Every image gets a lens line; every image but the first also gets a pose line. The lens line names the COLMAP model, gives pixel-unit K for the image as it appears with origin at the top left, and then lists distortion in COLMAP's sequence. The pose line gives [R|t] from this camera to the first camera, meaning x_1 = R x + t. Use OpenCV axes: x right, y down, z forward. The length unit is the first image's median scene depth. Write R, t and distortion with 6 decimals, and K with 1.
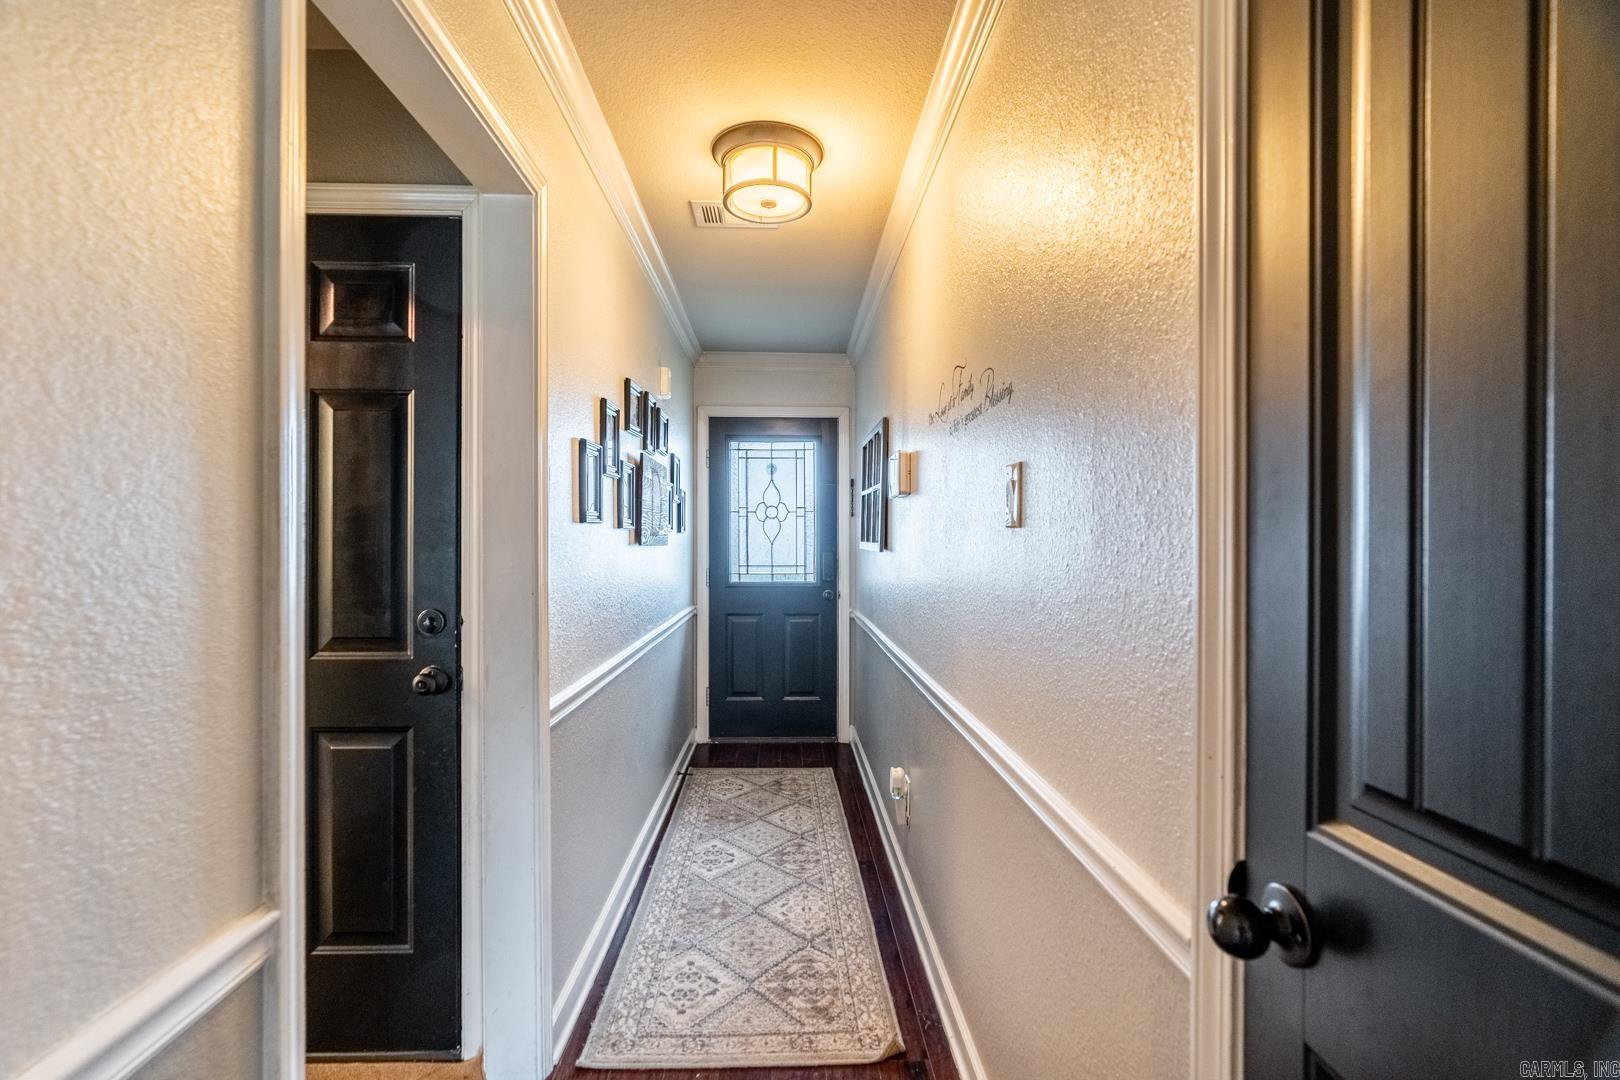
lens RADIAL K [[741.0, 0, 810.7], [0, 741.0, 544.4], [0, 0, 1]] dist [-0.004655, 0.001484]
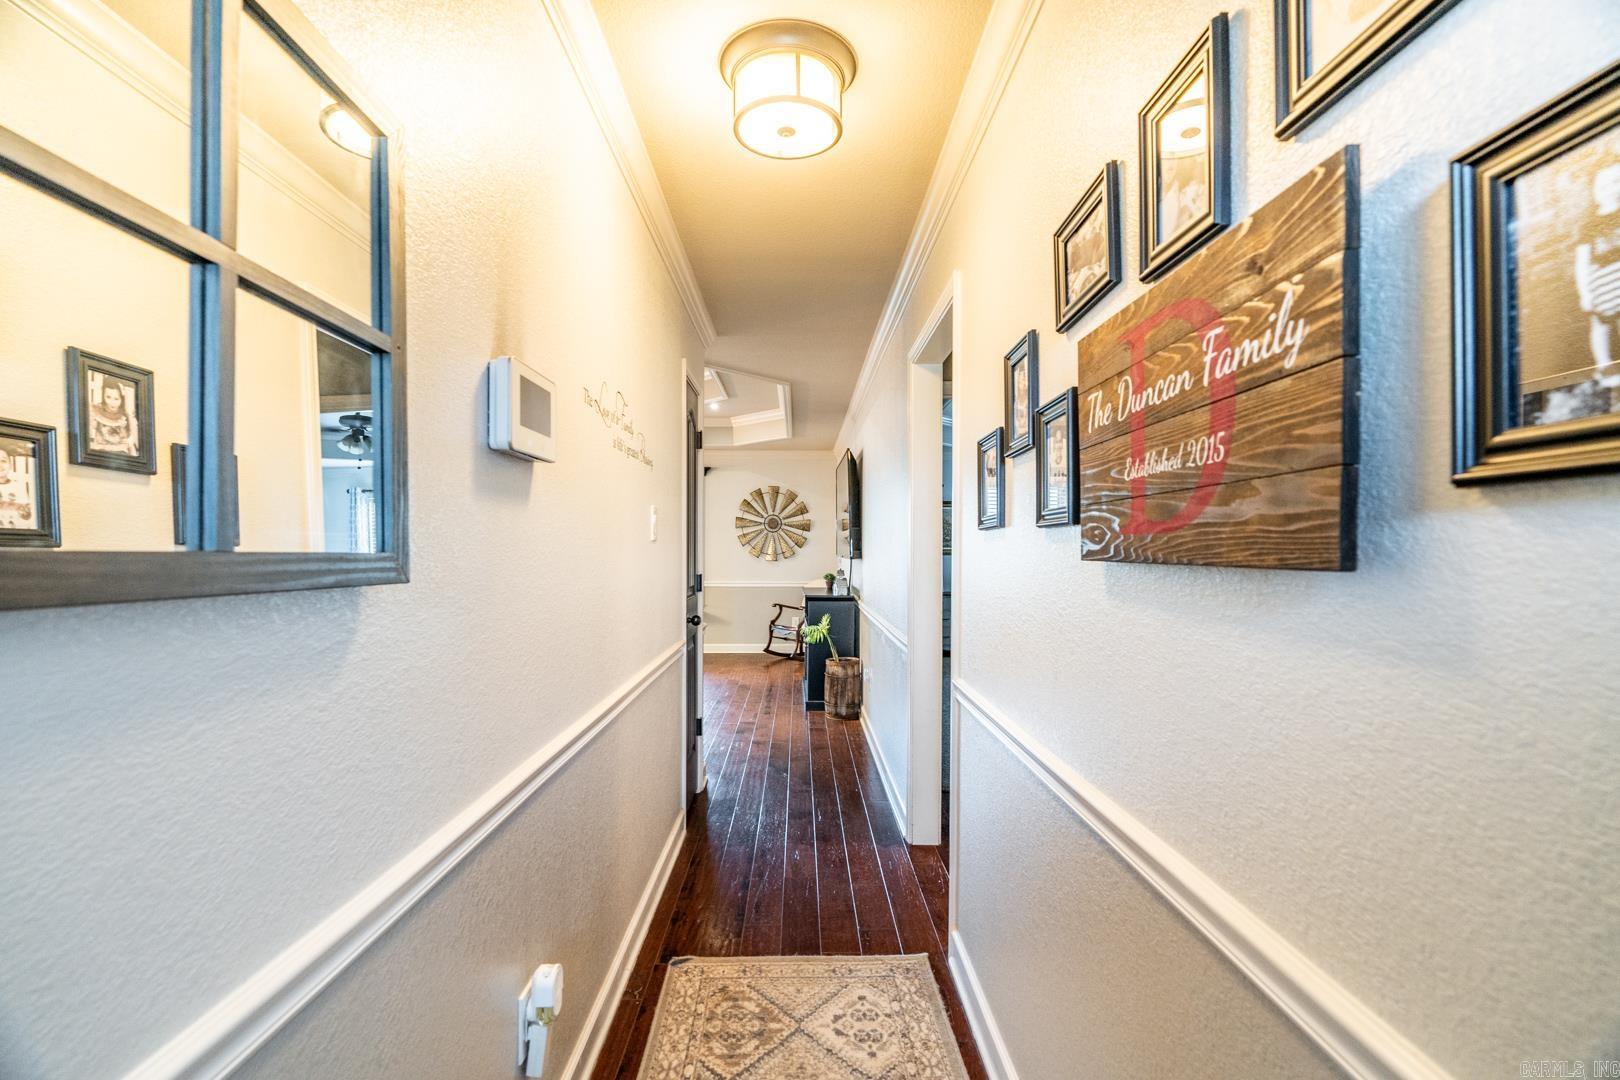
lens RADIAL K [[741.0, 0, 809.9], [0, 741.0, 547.2], [0, 0, 1]] dist [-0.004655, 0.001484]
pose [[-0.999714, -0.019741, 0.013533, -0.096147], [-0.019808, 0.999792, -0.004792, -0.006411], [-0.013435, -0.005059, -0.999897, 1.942408]]
